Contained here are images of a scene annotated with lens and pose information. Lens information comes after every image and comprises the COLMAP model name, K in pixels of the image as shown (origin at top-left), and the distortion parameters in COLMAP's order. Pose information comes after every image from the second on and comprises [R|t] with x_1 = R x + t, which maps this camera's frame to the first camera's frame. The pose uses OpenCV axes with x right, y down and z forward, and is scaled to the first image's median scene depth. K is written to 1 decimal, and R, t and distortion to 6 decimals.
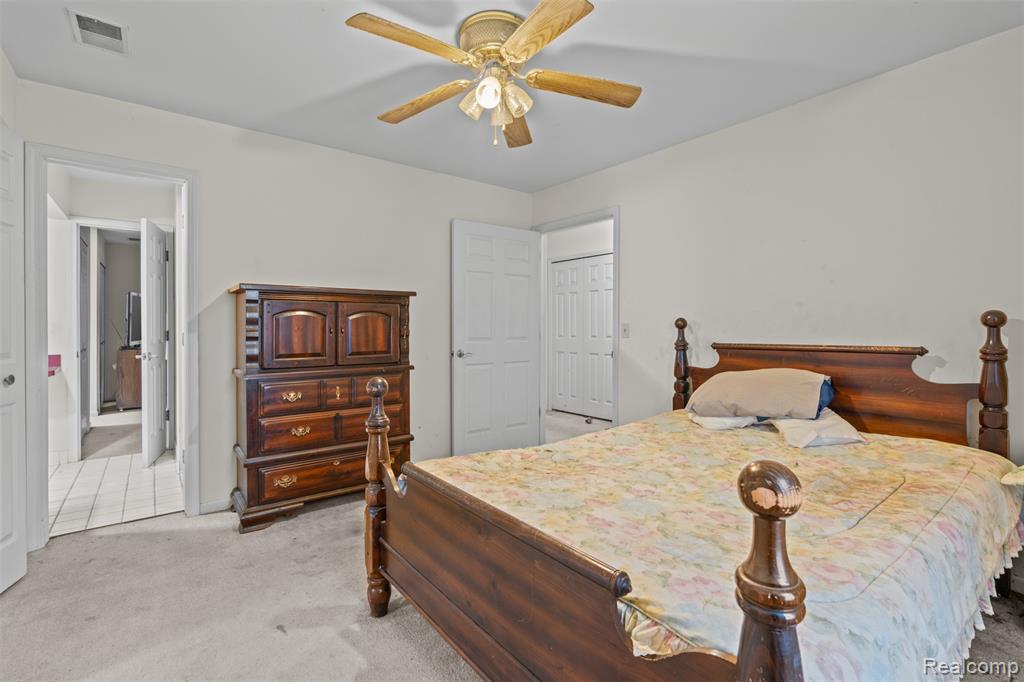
lens RADIAL K [[461.5, 0, 512.0], [0, 461.5, 341.0], [0, 0, 1]] dist [0.003503, 0.000772]
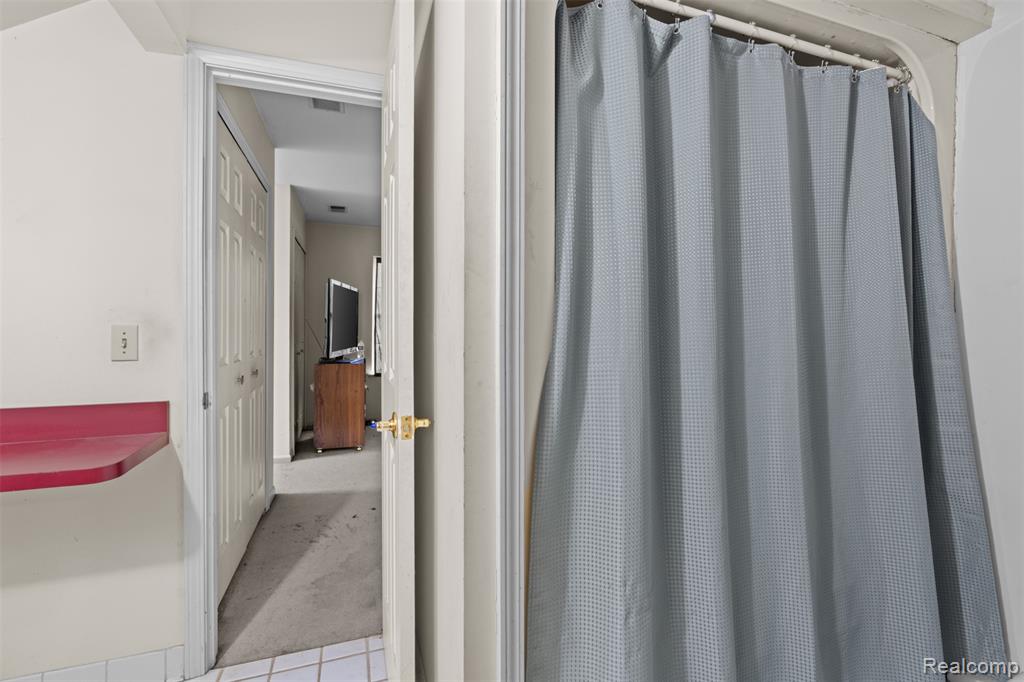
lens RADIAL K [[461.5, 0, 512.0], [0, 461.5, 341.0], [0, 0, 1]] dist [0.003503, 0.000772]
pose [[0.949354, -0.003987, -0.314184, -0.363304], [0.001109, 0.999956, -0.009340, -0.007234], [0.314207, 0.008518, 0.949316, 0.444488]]
